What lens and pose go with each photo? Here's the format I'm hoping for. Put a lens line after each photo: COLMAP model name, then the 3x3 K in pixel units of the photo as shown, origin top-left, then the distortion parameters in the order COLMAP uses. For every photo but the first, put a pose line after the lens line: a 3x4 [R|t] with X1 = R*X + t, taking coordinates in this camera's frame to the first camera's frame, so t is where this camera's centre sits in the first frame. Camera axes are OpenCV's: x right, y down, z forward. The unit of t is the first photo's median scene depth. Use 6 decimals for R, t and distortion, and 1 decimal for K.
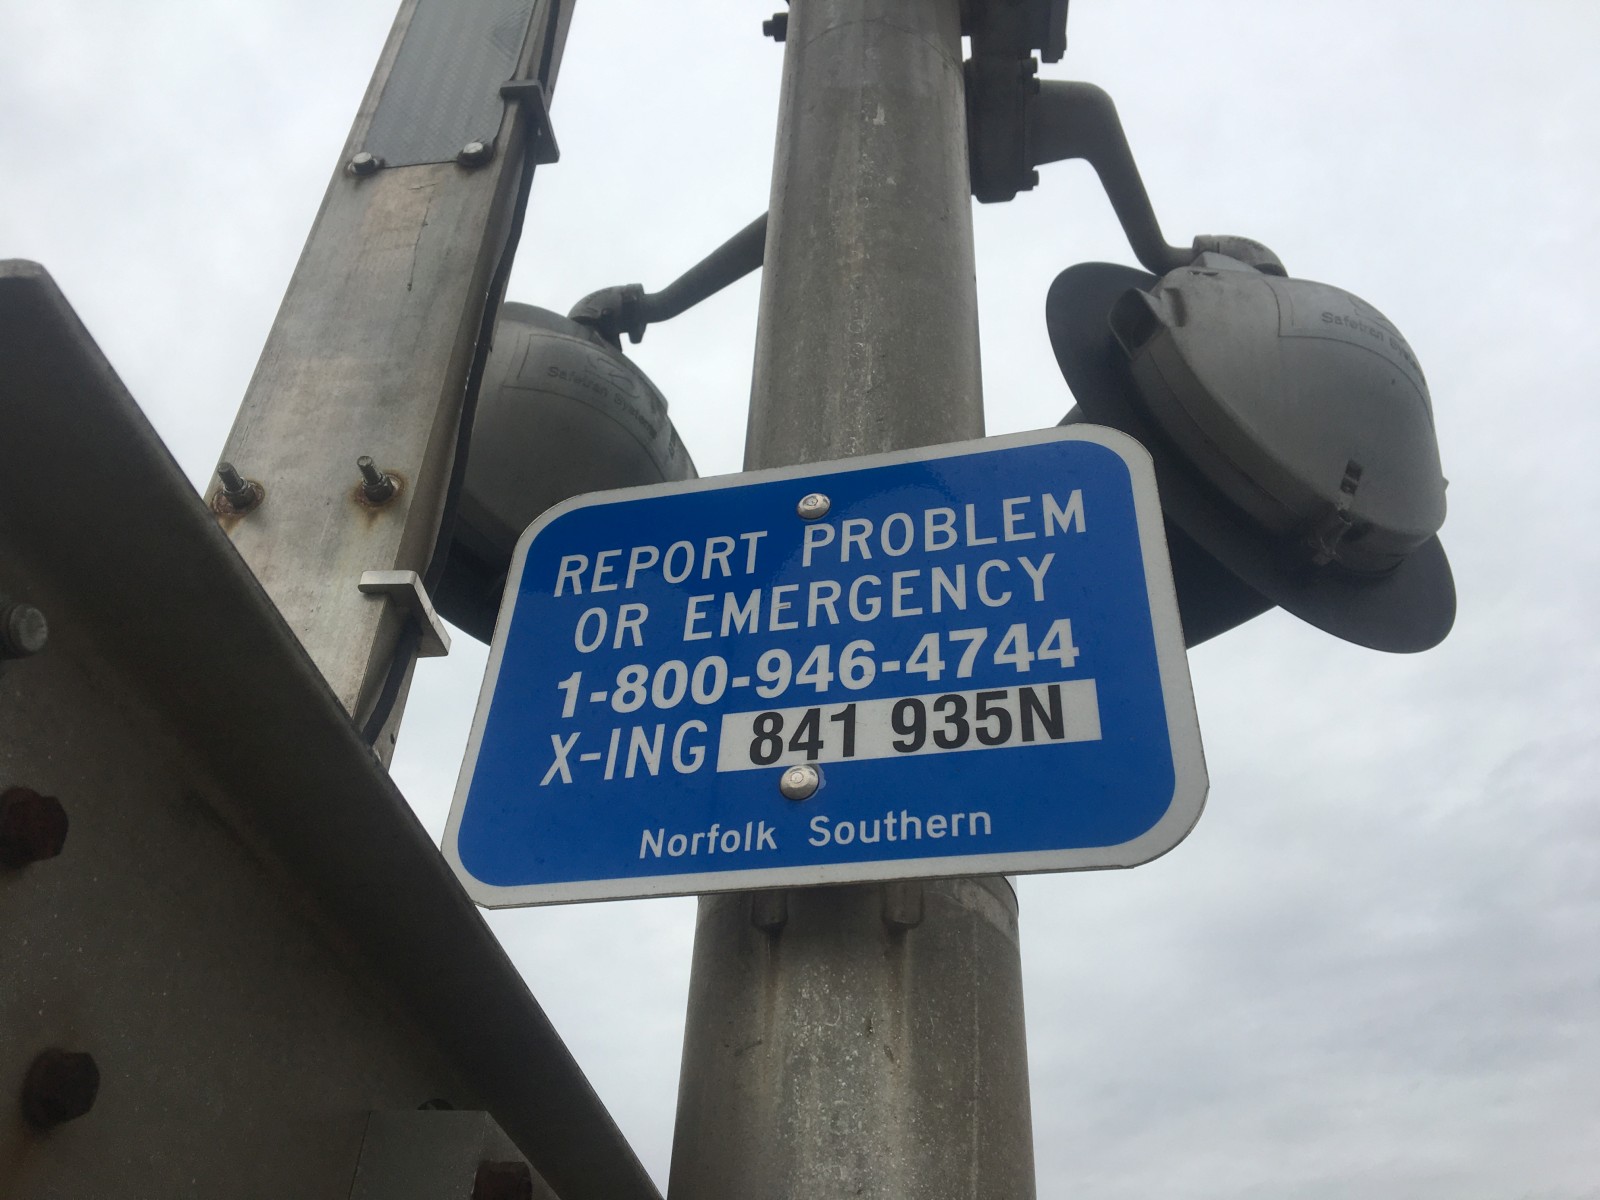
lens RADIAL K [[1350.0, 0, 788.1], [0, 1350.0, 626.1], [0, 0, 1]] dist [0.090634, -0.116644]
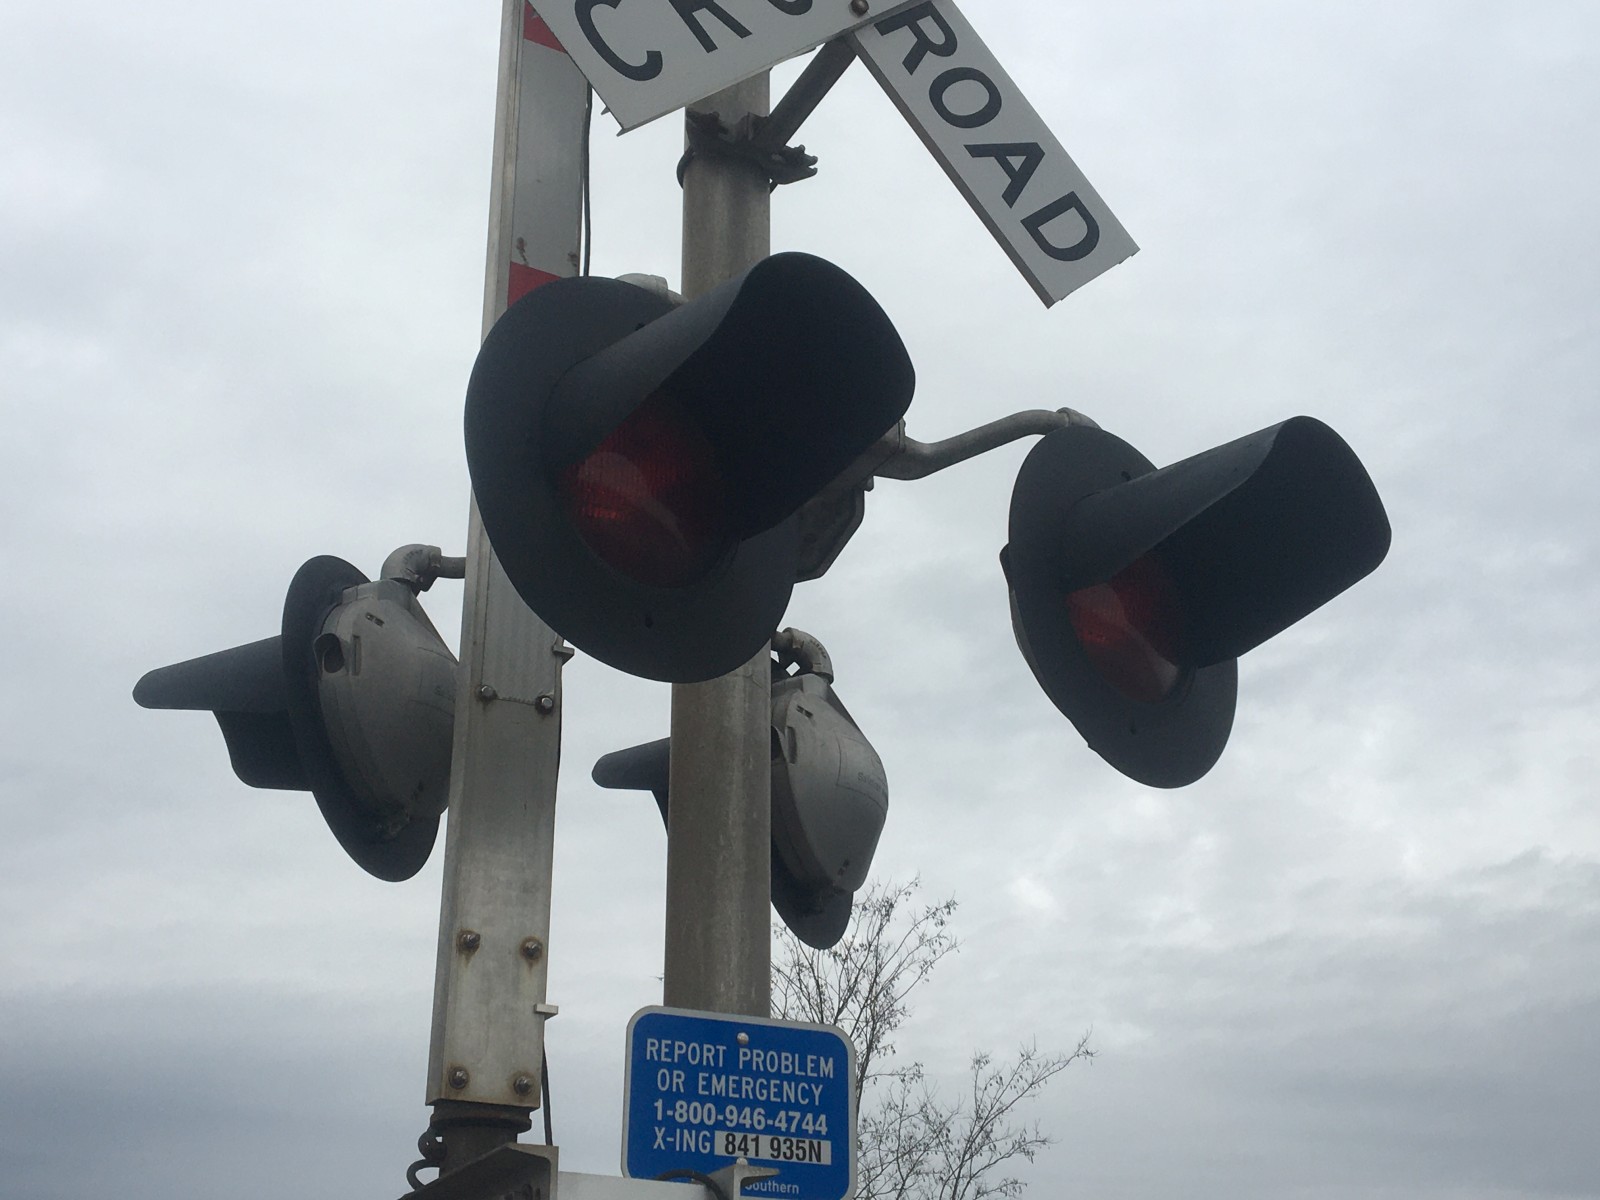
lens RADIAL K [[2070.2, 0, 801.9], [0, 2070.2, 586.9], [0, 0, 1]] dist [0.067341, 0.000000]
pose [[0.806968, 0.218814, 0.548564, -2.506075], [-0.335524, 0.934239, 0.120920, -1.566642], [-0.486031, -0.281635, 0.827318, -2.360516]]
